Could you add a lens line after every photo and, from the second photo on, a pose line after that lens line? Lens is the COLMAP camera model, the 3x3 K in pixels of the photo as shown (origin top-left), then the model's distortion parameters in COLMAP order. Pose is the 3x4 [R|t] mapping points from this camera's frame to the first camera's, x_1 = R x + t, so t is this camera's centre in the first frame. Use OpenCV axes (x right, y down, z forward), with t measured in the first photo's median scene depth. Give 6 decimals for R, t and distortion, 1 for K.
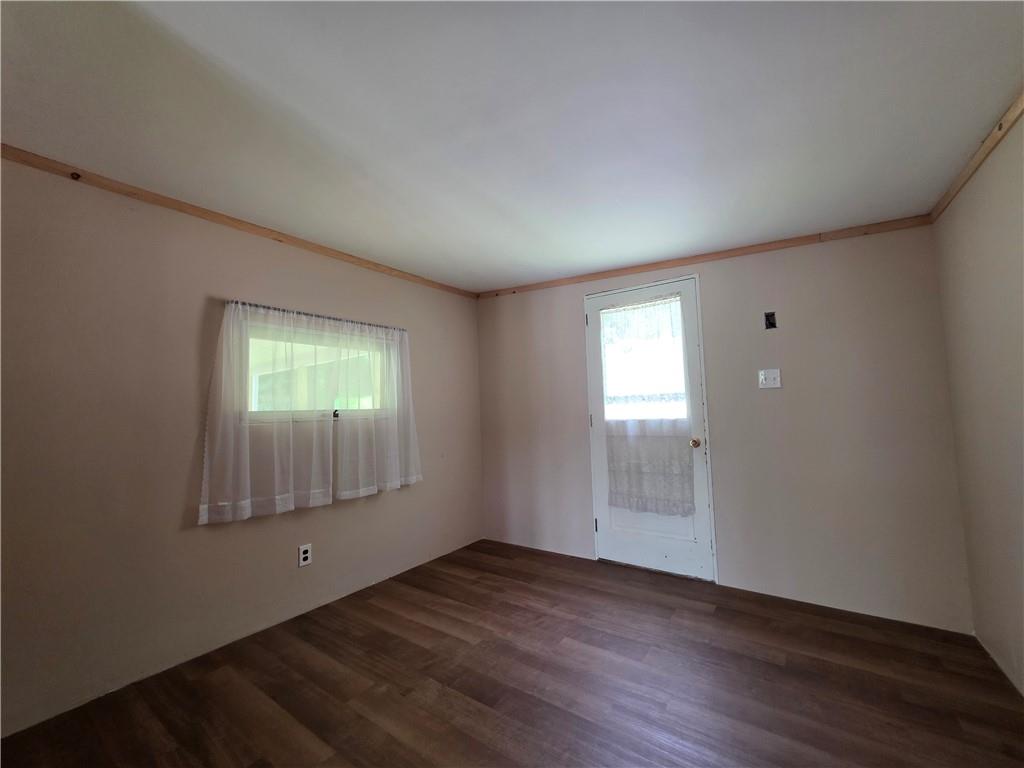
lens RADIAL K [[409.8, 0, 512.7], [0, 409.8, 384.0], [0, 0, 1]] dist [0.000623, -0.000078]
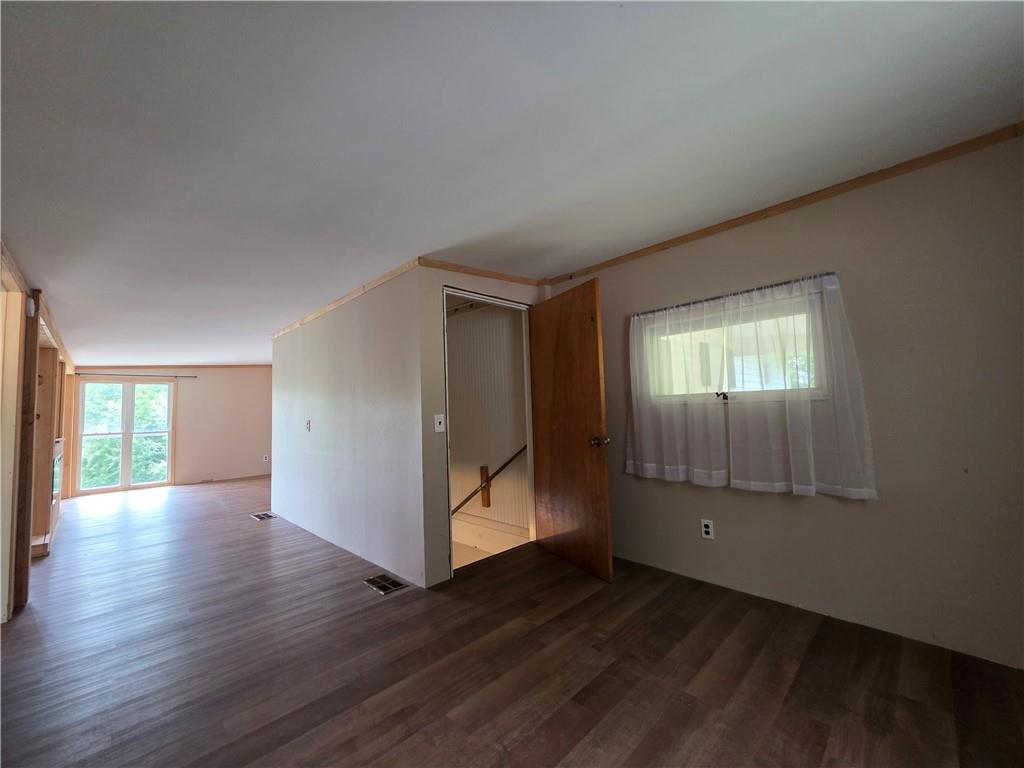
lens RADIAL K [[409.8, 0, 512.7], [0, 409.8, 384.0], [0, 0, 1]] dist [0.000623, -0.000078]
pose [[-0.177010, -0.024407, -0.983906, 0.637035], [0.100384, 0.994031, -0.042718, 0.037820], [0.979076, -0.106329, -0.173503, 0.731710]]
